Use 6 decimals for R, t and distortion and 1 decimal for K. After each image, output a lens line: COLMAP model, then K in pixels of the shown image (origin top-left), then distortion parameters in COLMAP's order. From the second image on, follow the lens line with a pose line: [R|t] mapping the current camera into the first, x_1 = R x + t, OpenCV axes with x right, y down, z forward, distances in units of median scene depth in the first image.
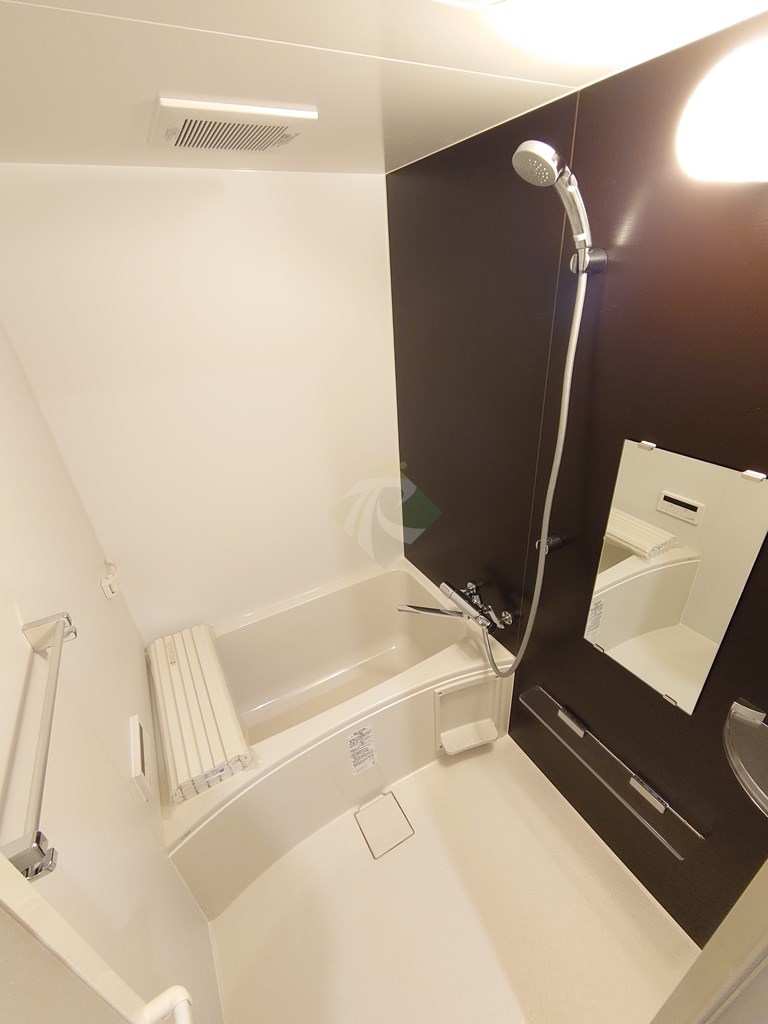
lens RADIAL K [[434.2, 0, 390.7], [0, 434.2, 512.3], [0, 0, 1]] dist [-0.002313, -0.000054]
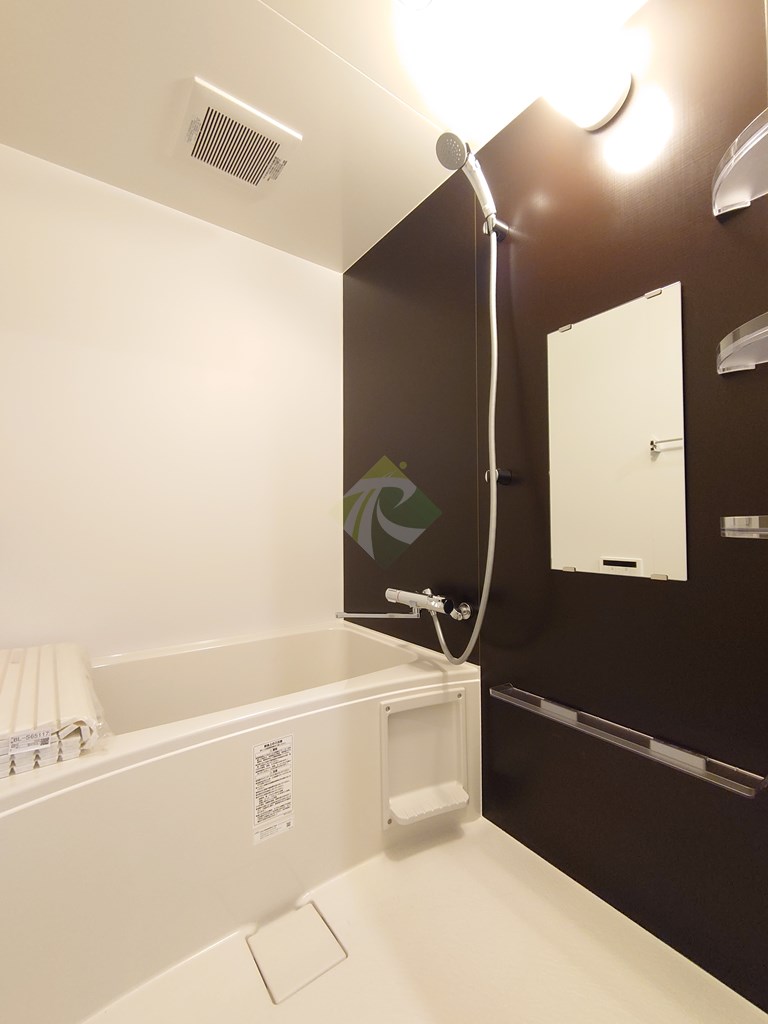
lens RADIAL K [[434.2, 0, 389.5], [0, 434.2, 516.7], [0, 0, 1]] dist [-0.002313, -0.000054]
pose [[0.991022, 0.053924, 0.122344, 0.006534], [0.014275, 0.867156, -0.497833, 0.491920], [-0.132936, 0.495109, 0.858600, 0.186275]]
